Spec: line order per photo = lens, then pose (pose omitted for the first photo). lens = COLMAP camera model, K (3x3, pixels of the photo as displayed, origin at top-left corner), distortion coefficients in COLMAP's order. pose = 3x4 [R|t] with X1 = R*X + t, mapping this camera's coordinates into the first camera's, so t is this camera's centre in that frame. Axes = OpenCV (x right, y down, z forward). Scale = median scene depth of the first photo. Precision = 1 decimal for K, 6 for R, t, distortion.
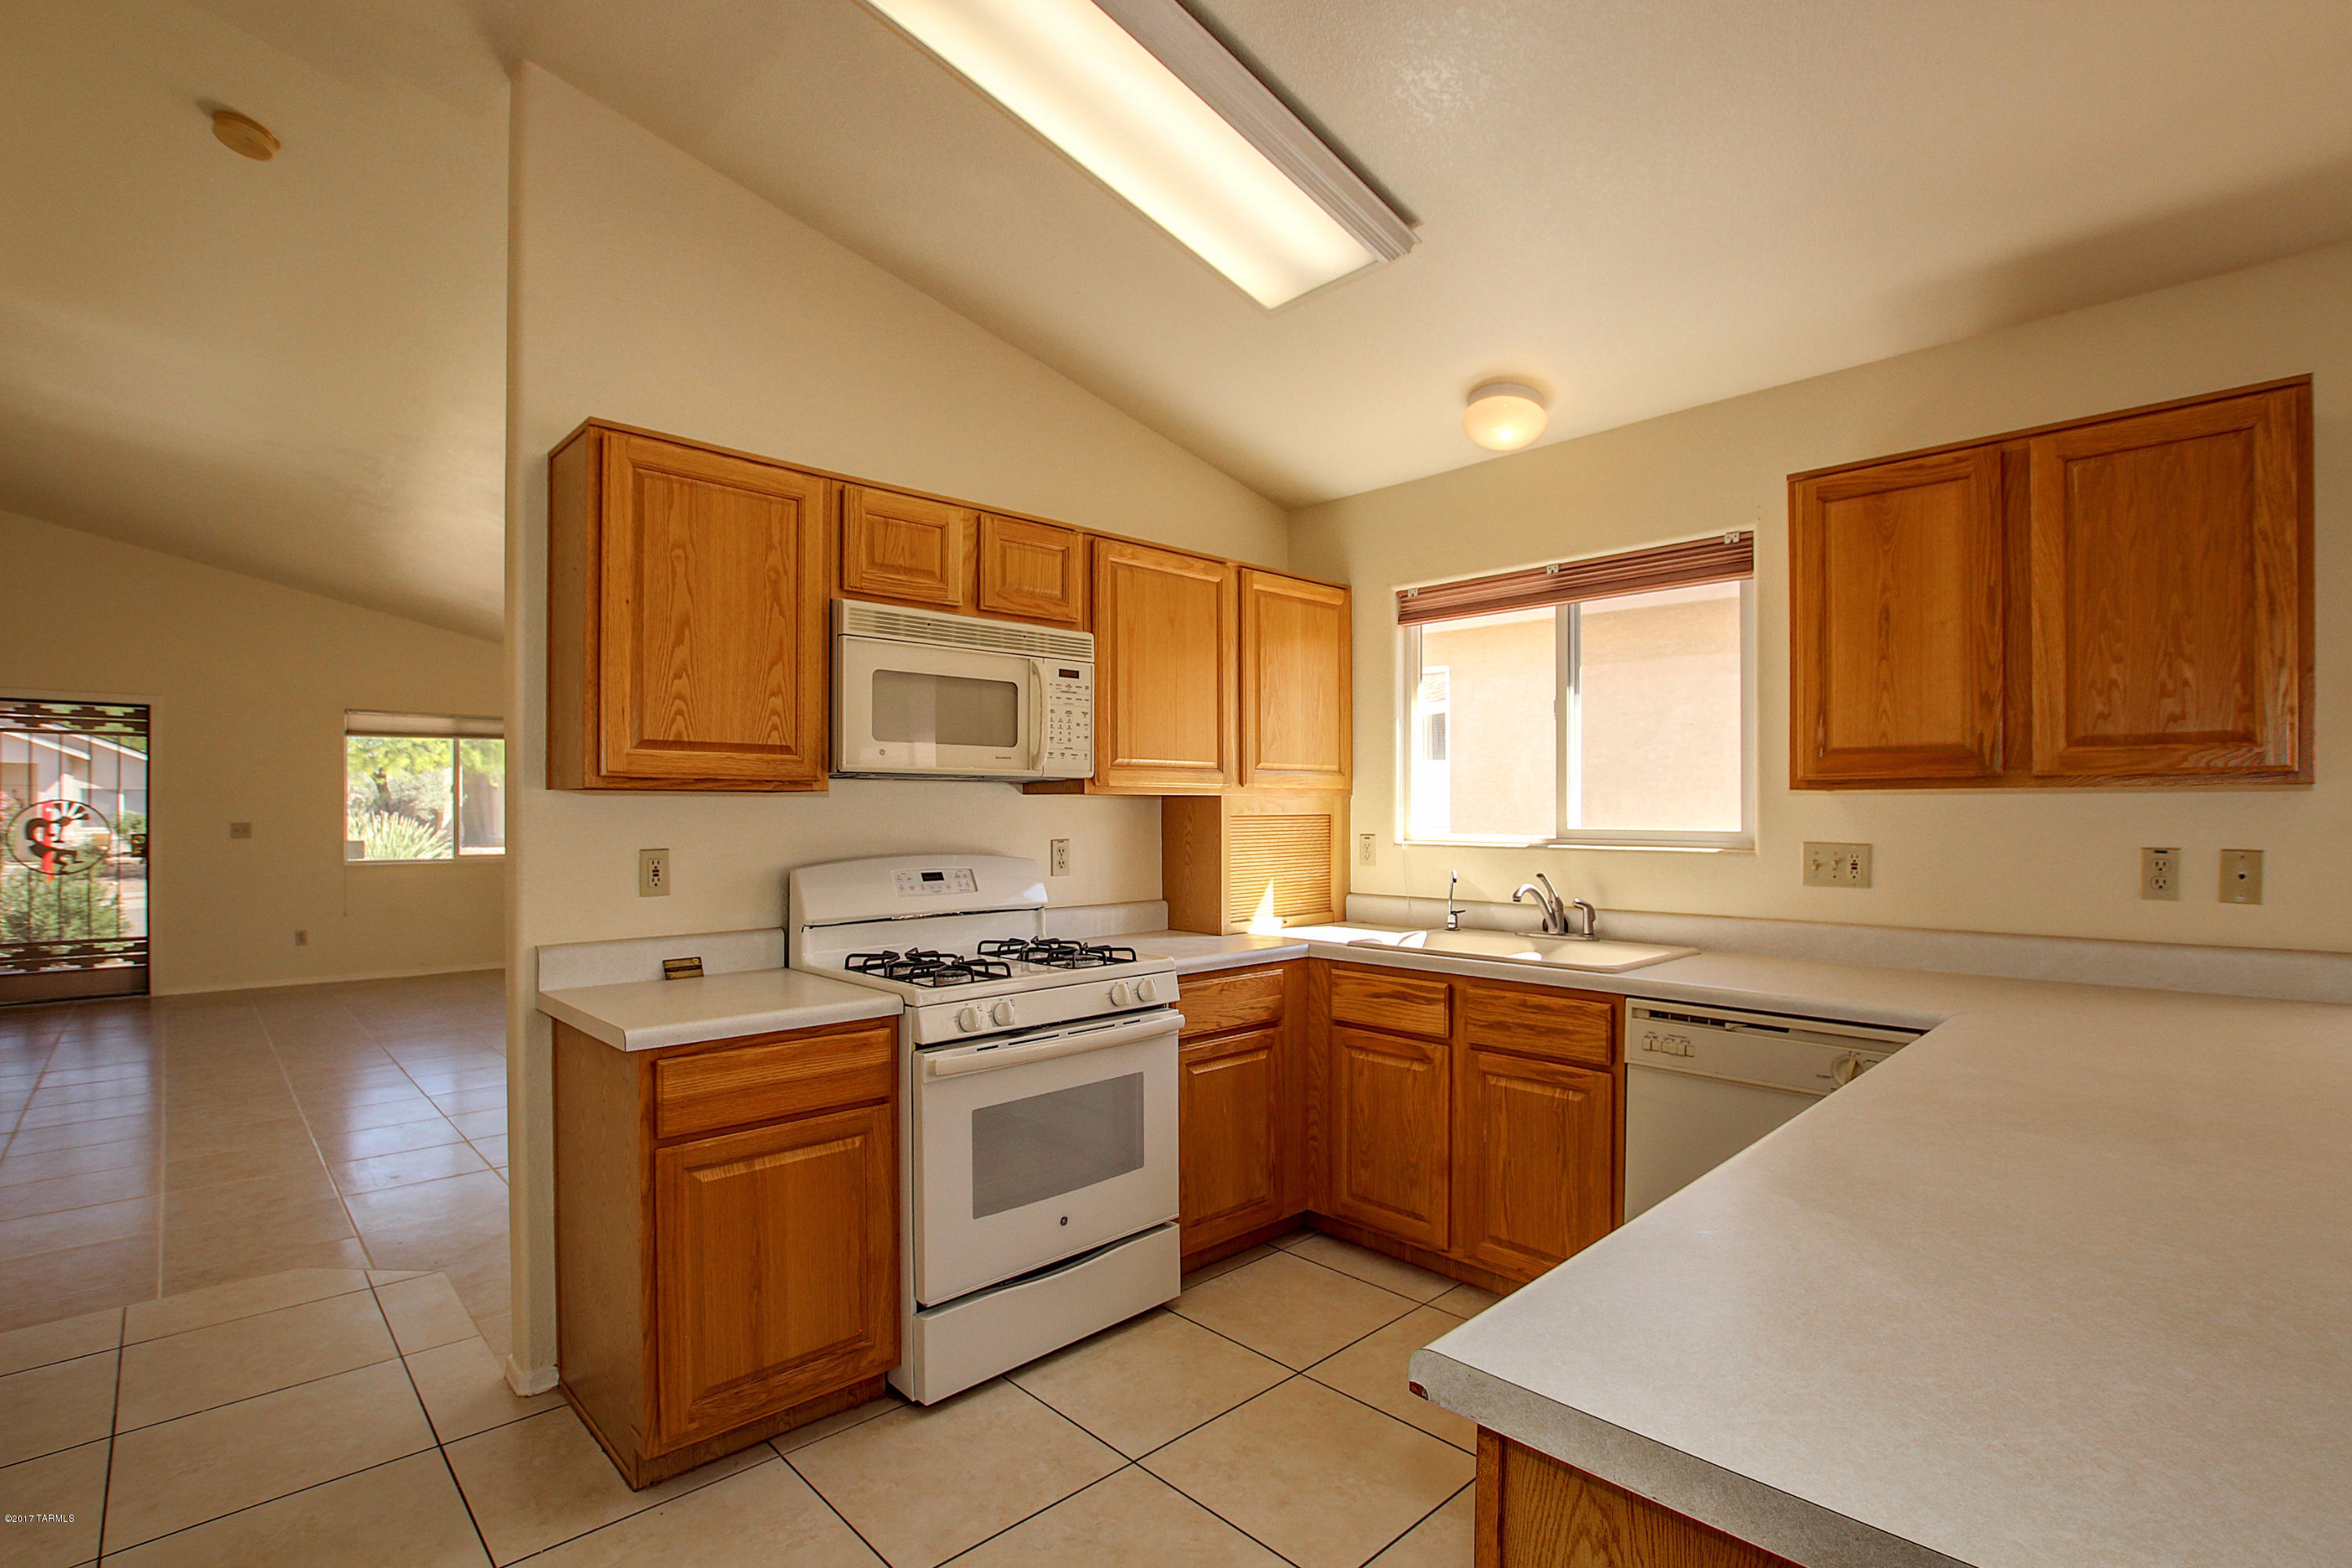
lens RADIAL K [[1101.2, 0, 1178.8], [0, 1101.2, 797.2], [0, 0, 1]] dist [-0.017947, -0.000133]
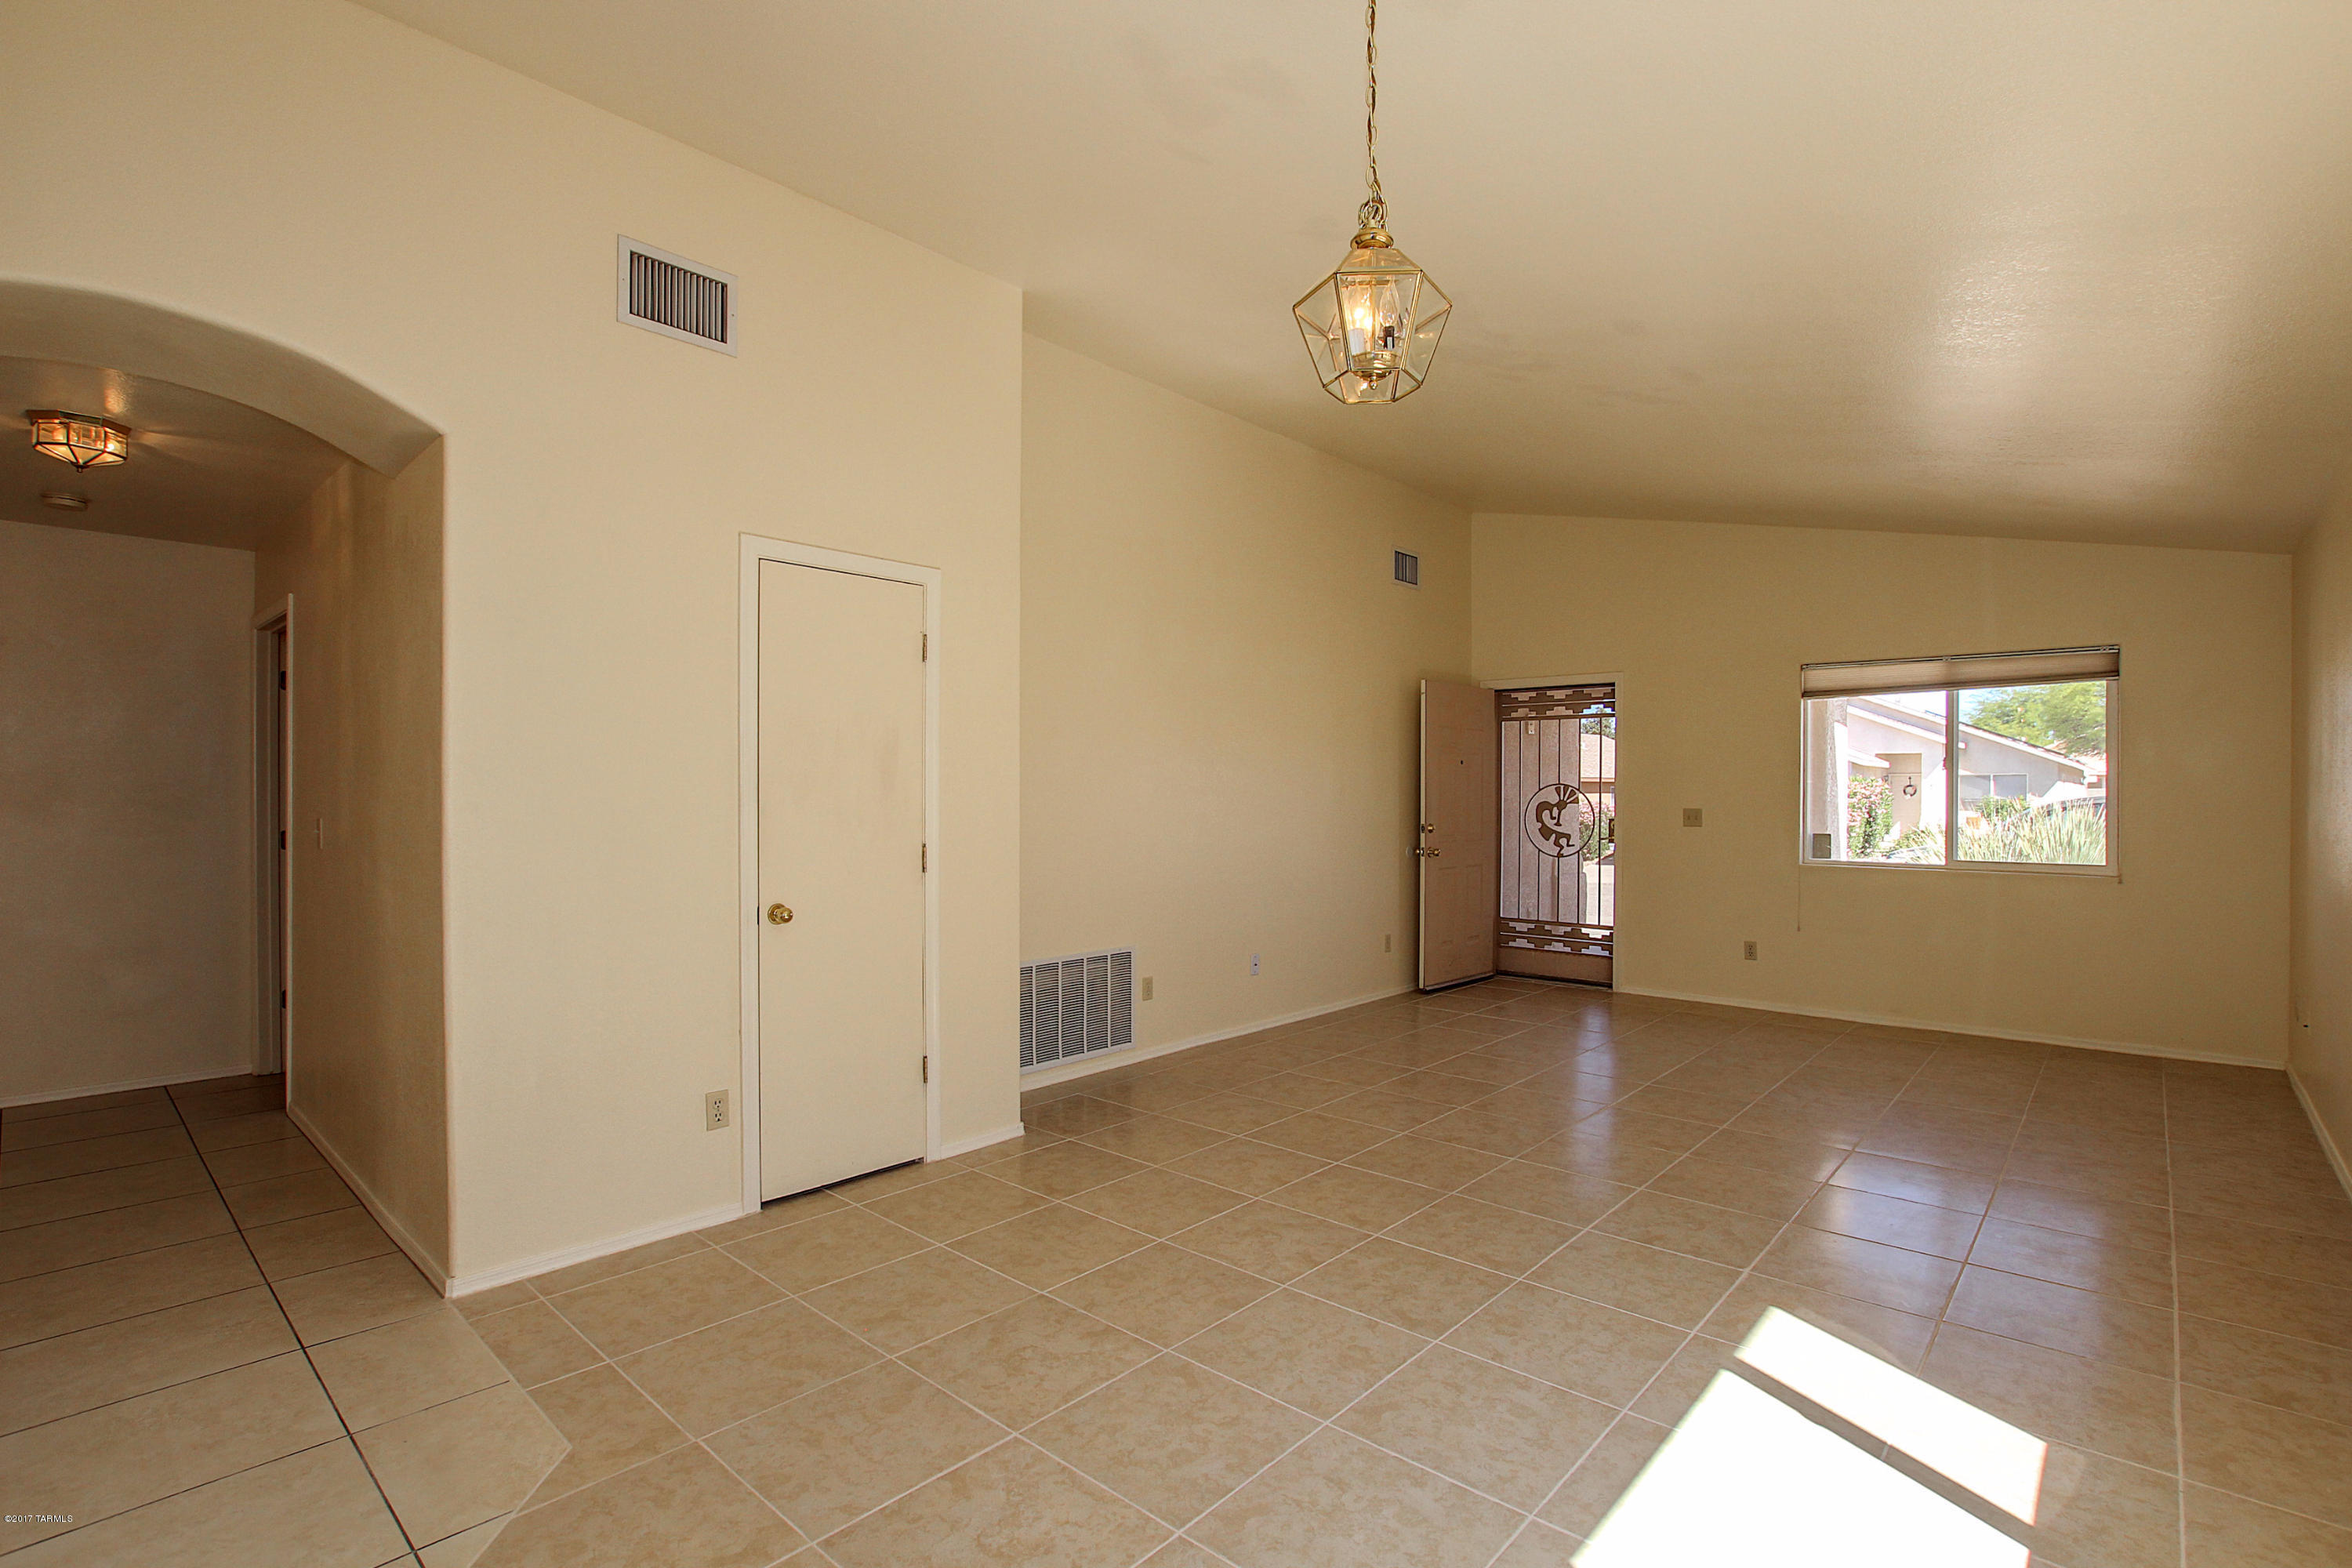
lens RADIAL K [[1101.2, 0, 1180.5], [0, 1101.2, 791.5], [0, 0, 1]] dist [-0.017947, -0.000133]
pose [[0.088765, -0.000161, -0.996053, -0.030844], [0.007596, 0.999971, 0.000515, 0.006585], [0.996024, -0.007612, 0.088763, 0.550154]]
